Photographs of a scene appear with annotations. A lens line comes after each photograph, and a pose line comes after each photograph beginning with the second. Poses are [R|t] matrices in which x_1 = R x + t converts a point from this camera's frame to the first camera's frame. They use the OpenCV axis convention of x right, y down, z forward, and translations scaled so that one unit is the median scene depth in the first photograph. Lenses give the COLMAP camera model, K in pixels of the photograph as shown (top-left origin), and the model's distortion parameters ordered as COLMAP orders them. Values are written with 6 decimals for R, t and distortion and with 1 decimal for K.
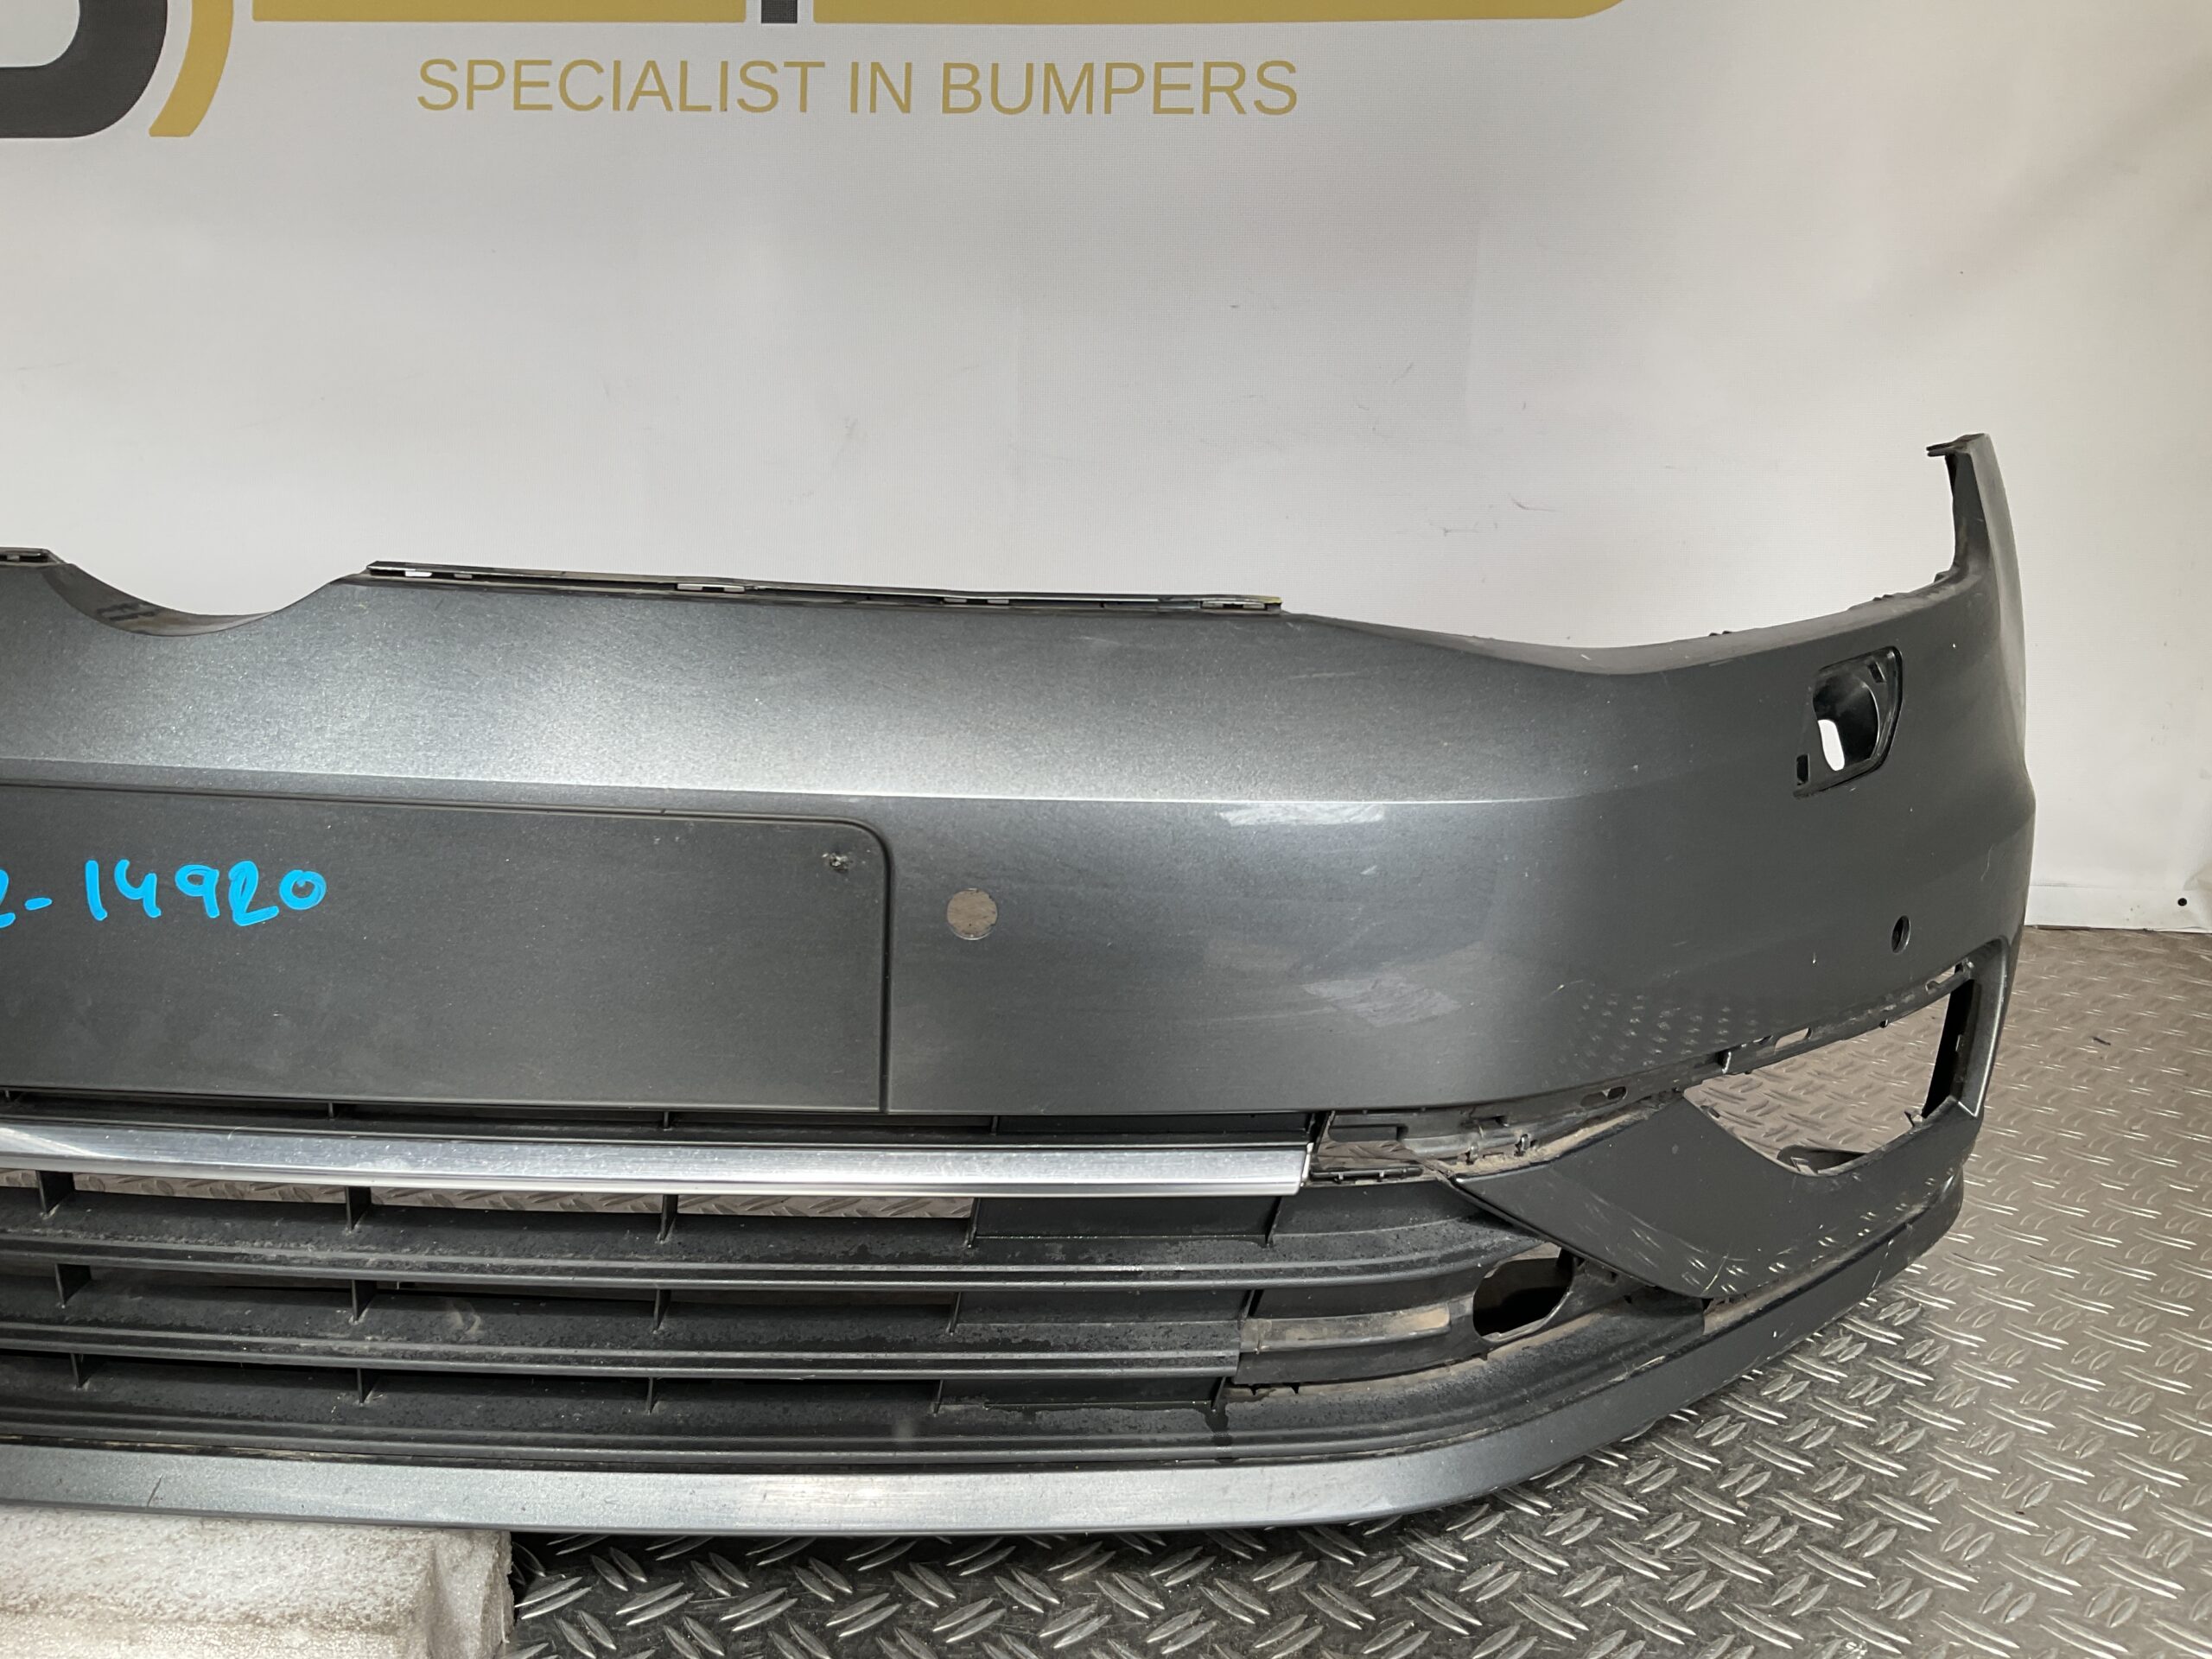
lens RADIAL K [[1797.2, 0, 1106.0], [0, 1797.2, 829.5], [0, 0, 1]] dist [0.106409, -0.238550]
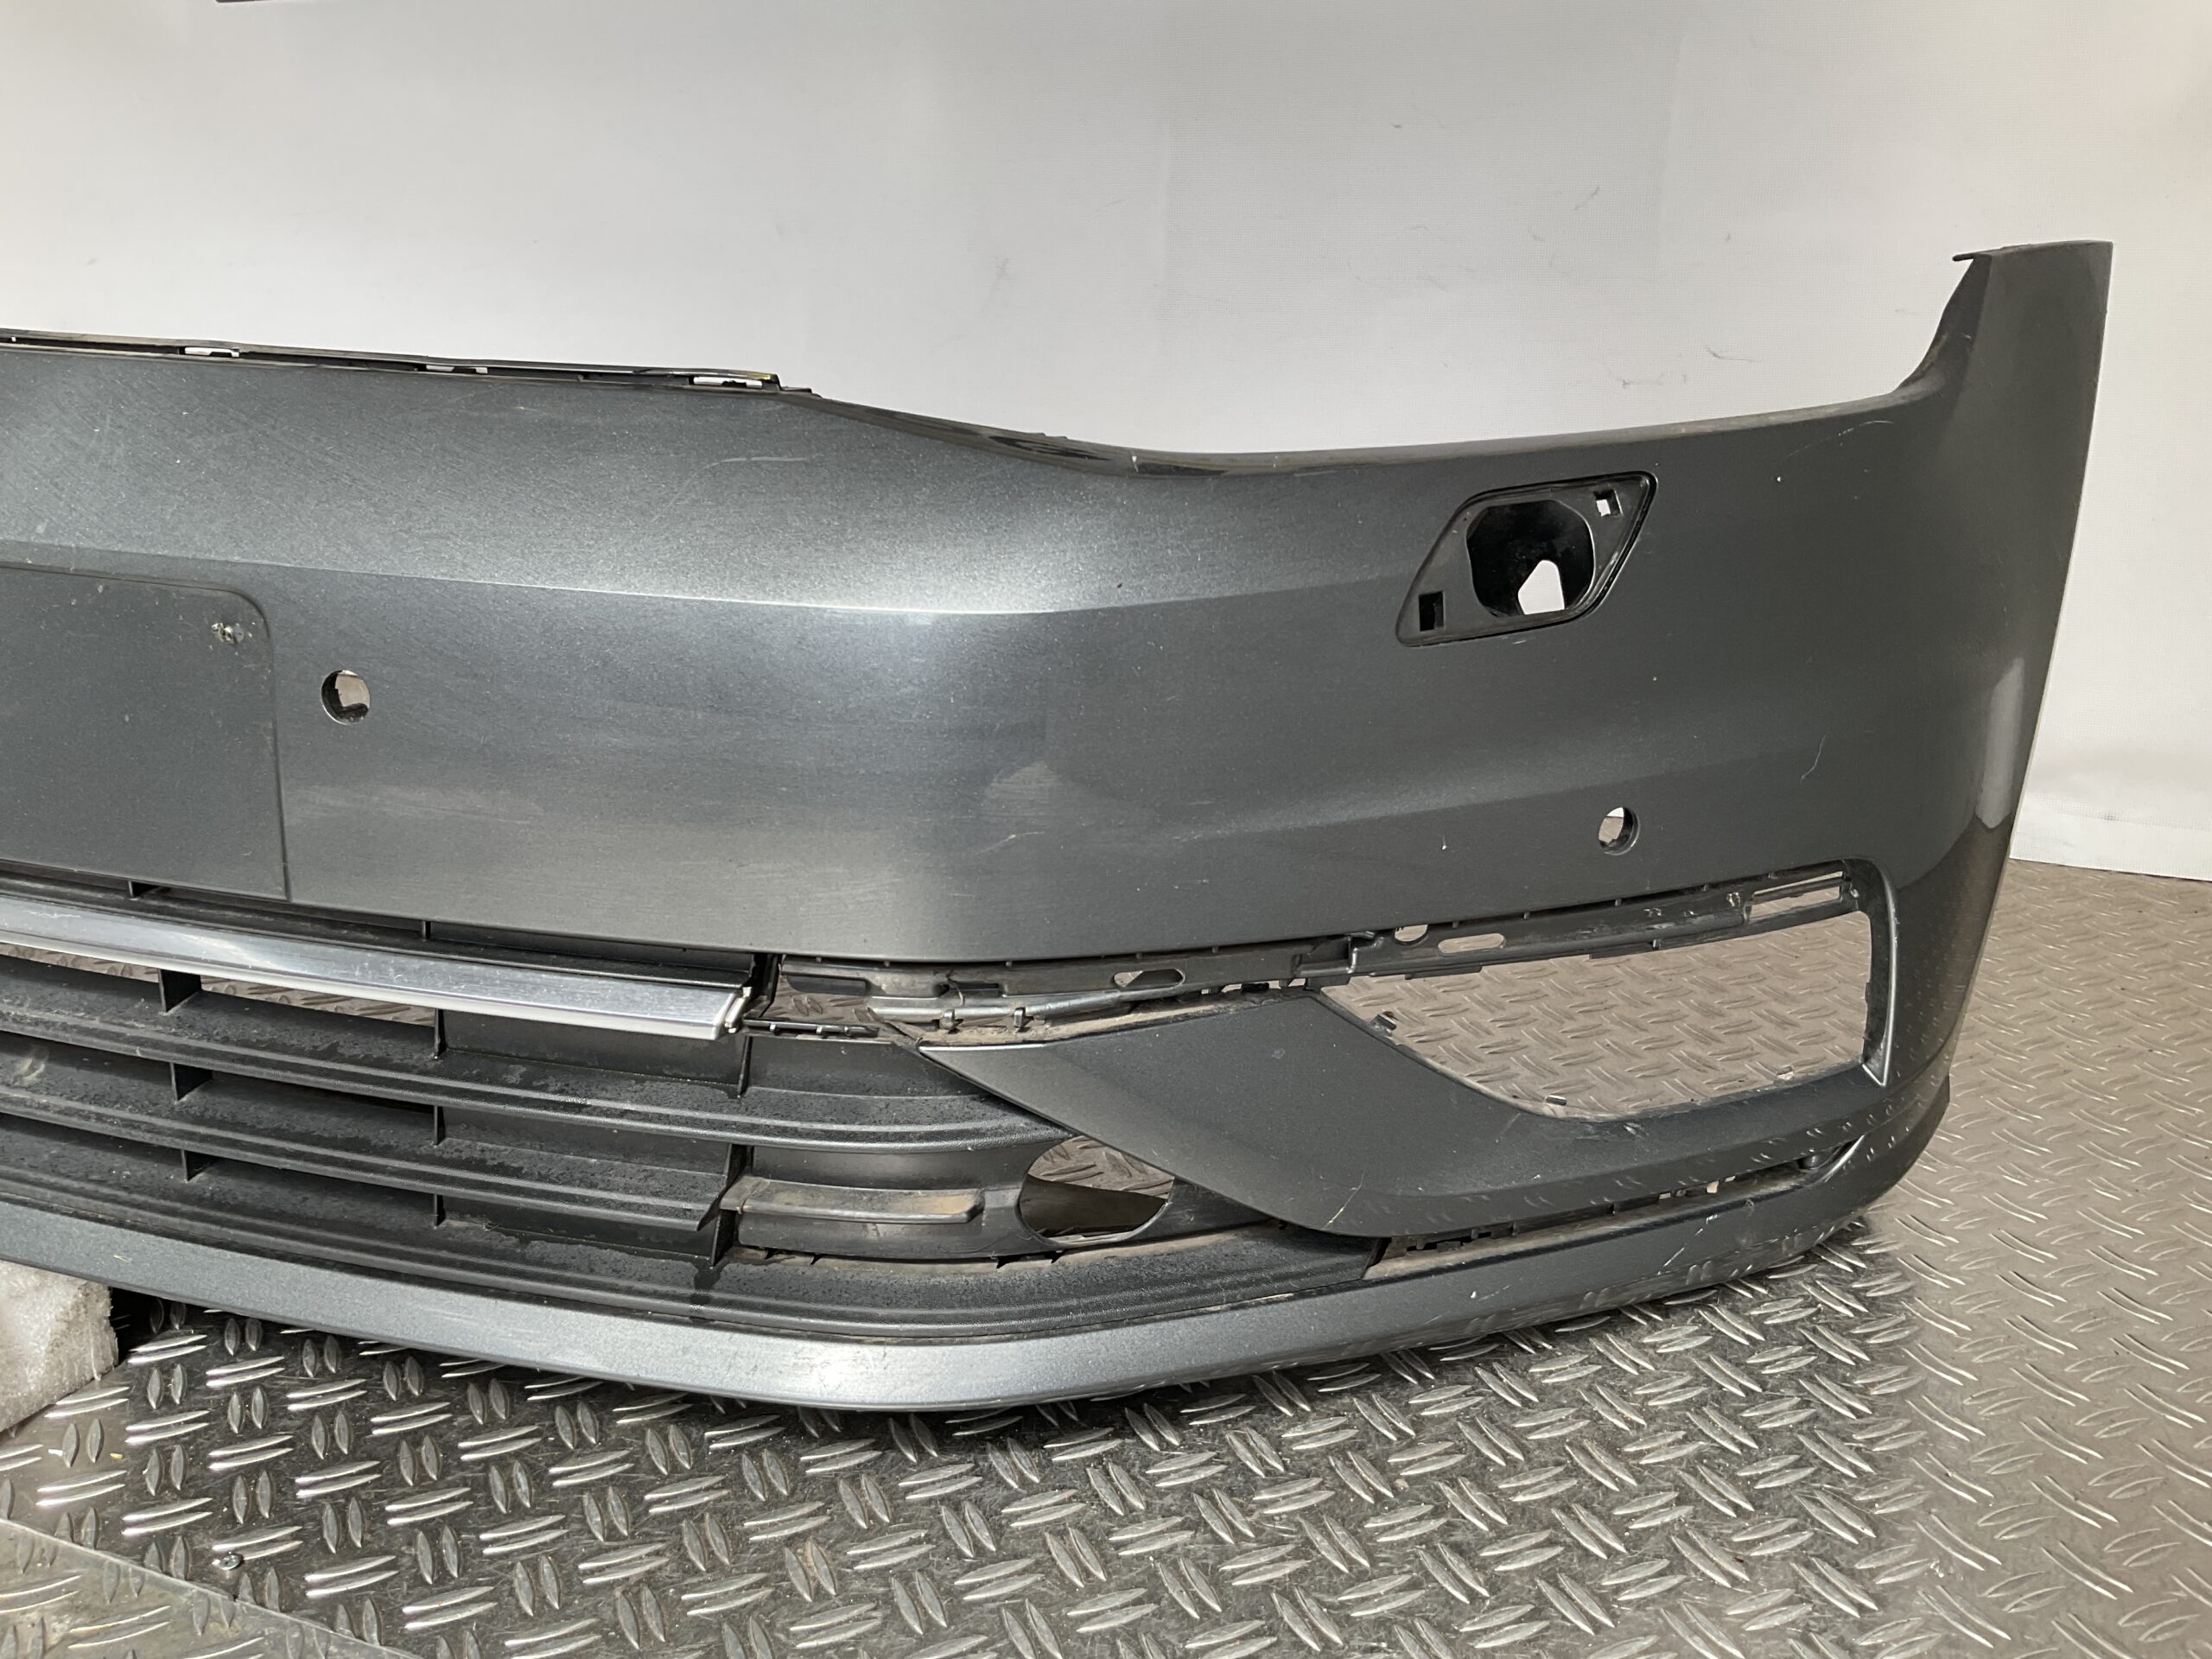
lens RADIAL K [[1797.2, 0, 1106.0], [0, 1797.2, 829.5], [0, 0, 1]] dist [0.106409, -0.238550]
pose [[0.954862, 0.084929, -0.284651, 0.505169], [-0.069379, 0.995516, 0.064292, 0.023972], [0.288835, -0.041642, 0.956473, 0.183620]]
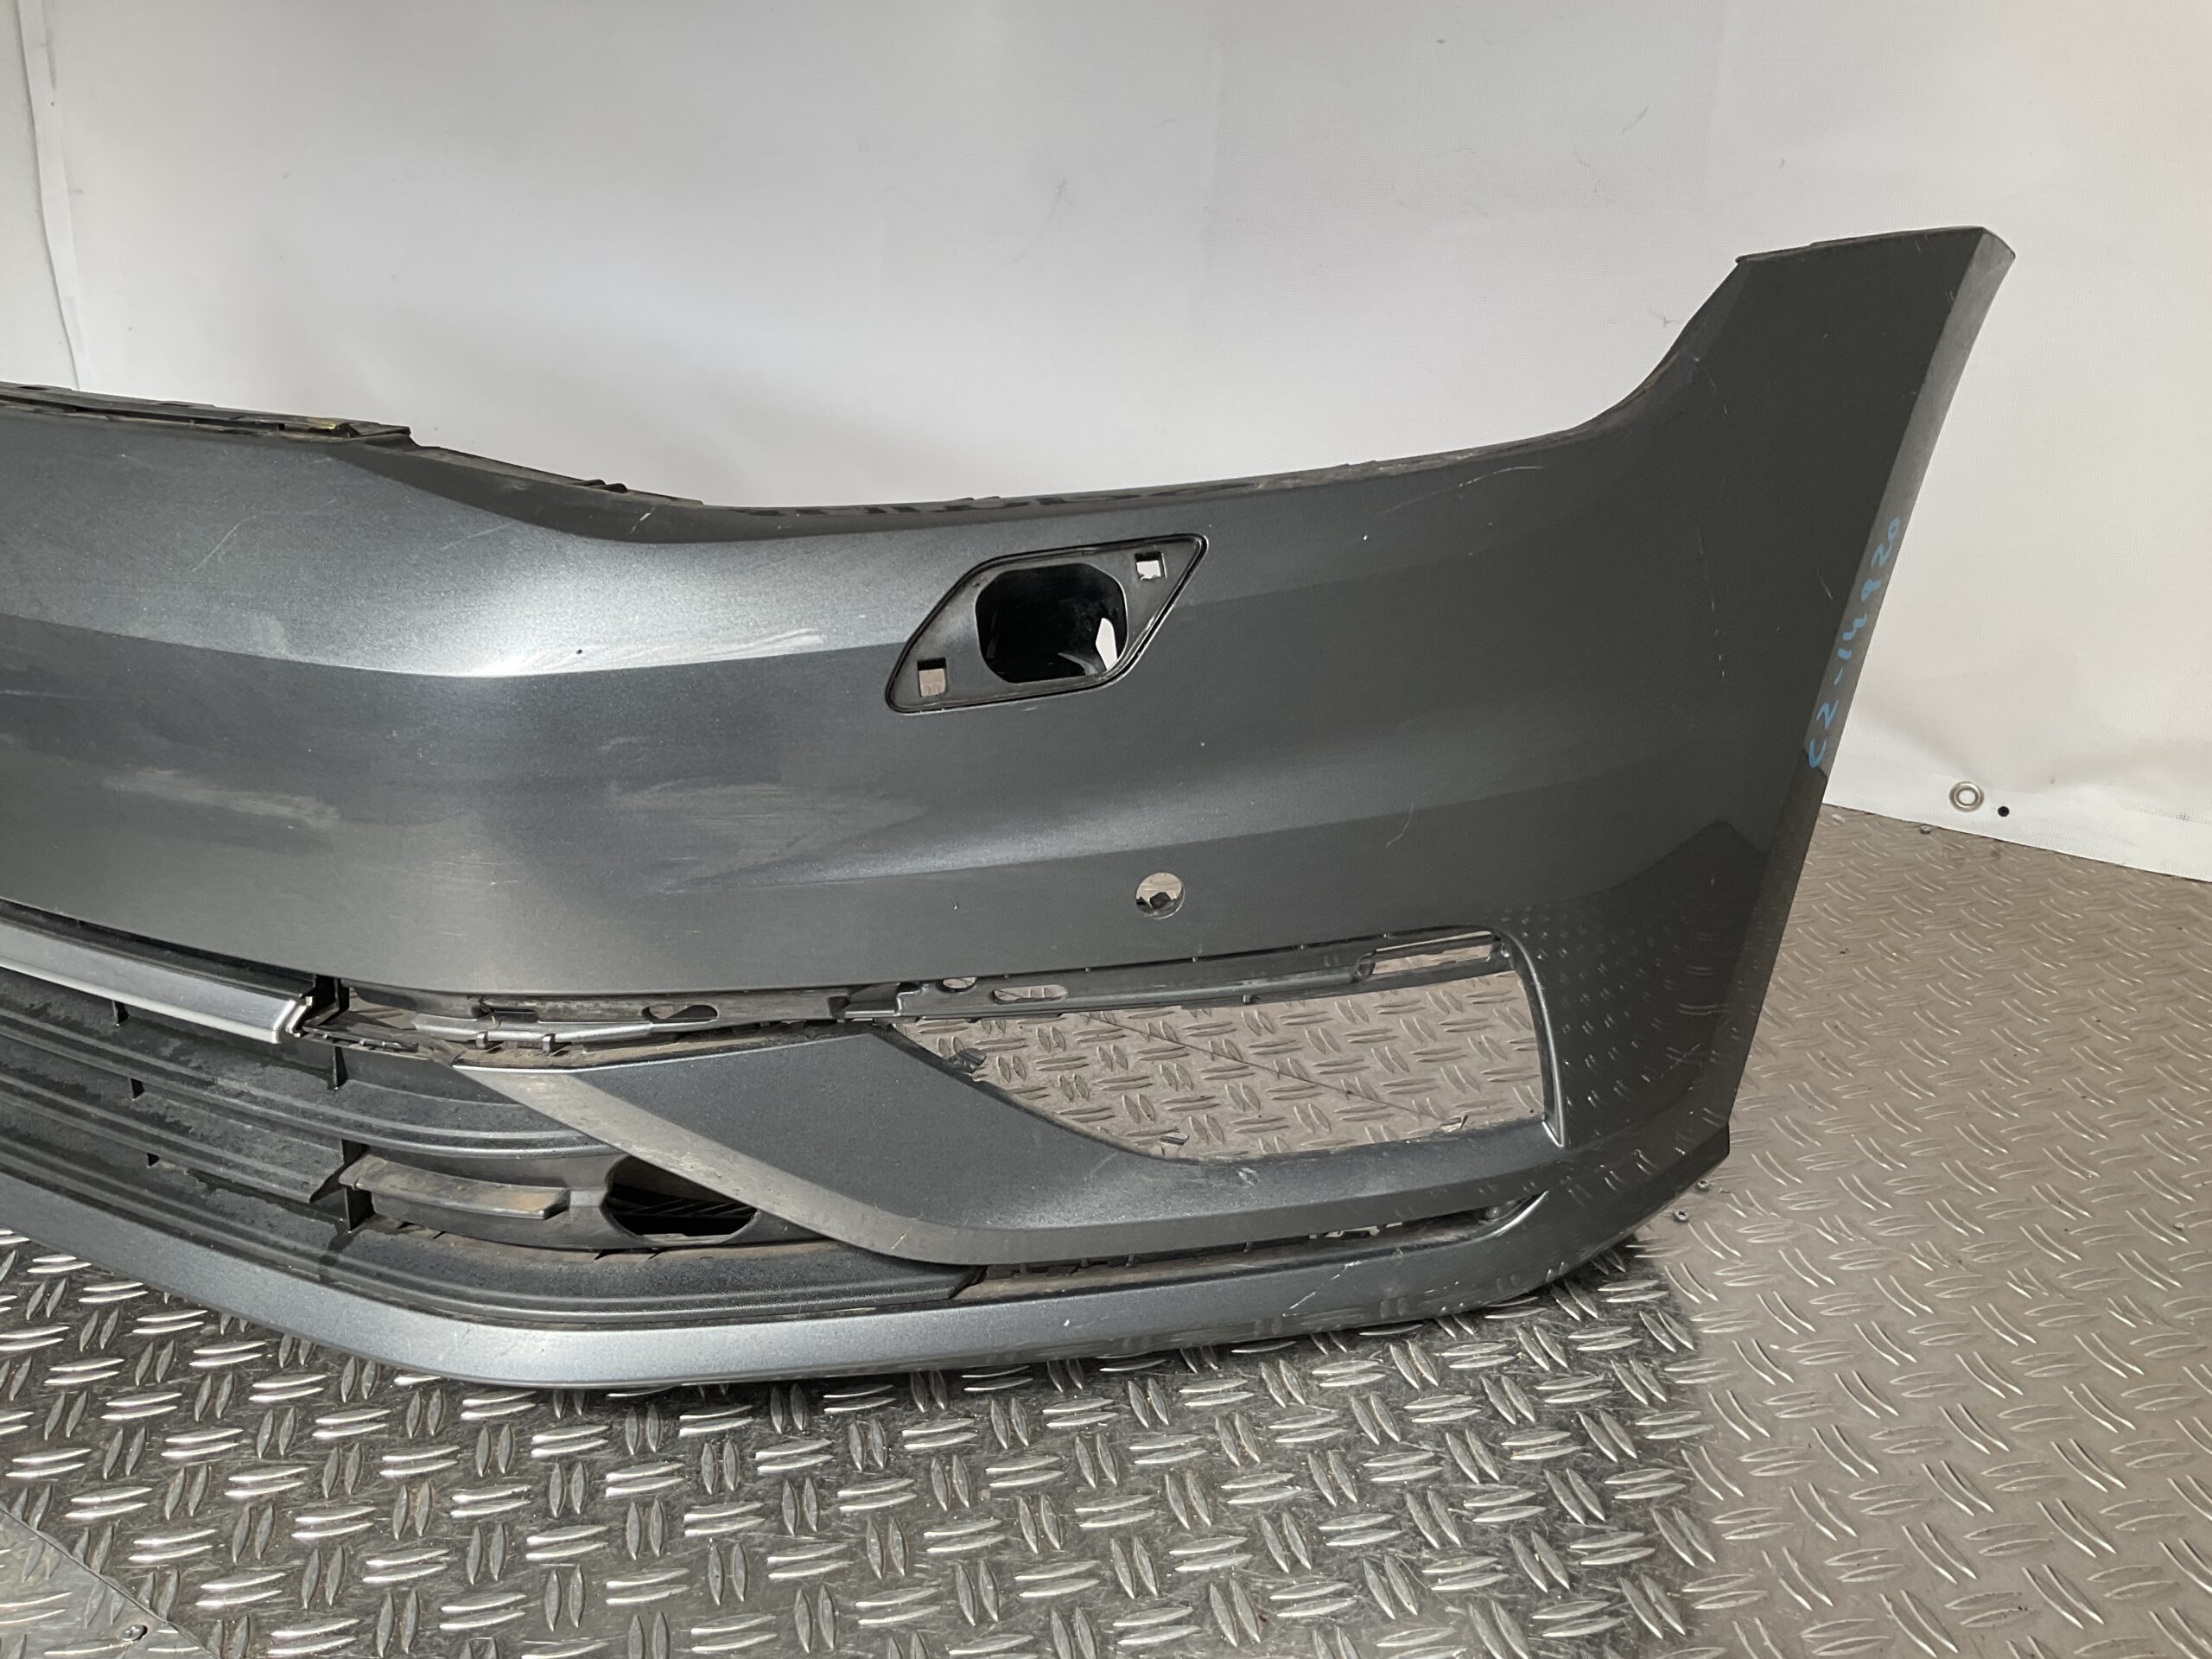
lens RADIAL K [[1805.5, 0, 1130.8], [0, 1805.5, 810.8], [0, 0, 1]] dist [0.070236, -0.126050]
pose [[0.877386, 0.159510, -0.452493, 0.882697], [-0.099083, 0.983026, 0.154408, -0.114689], [0.469442, -0.090641, 0.878299, 0.334339]]
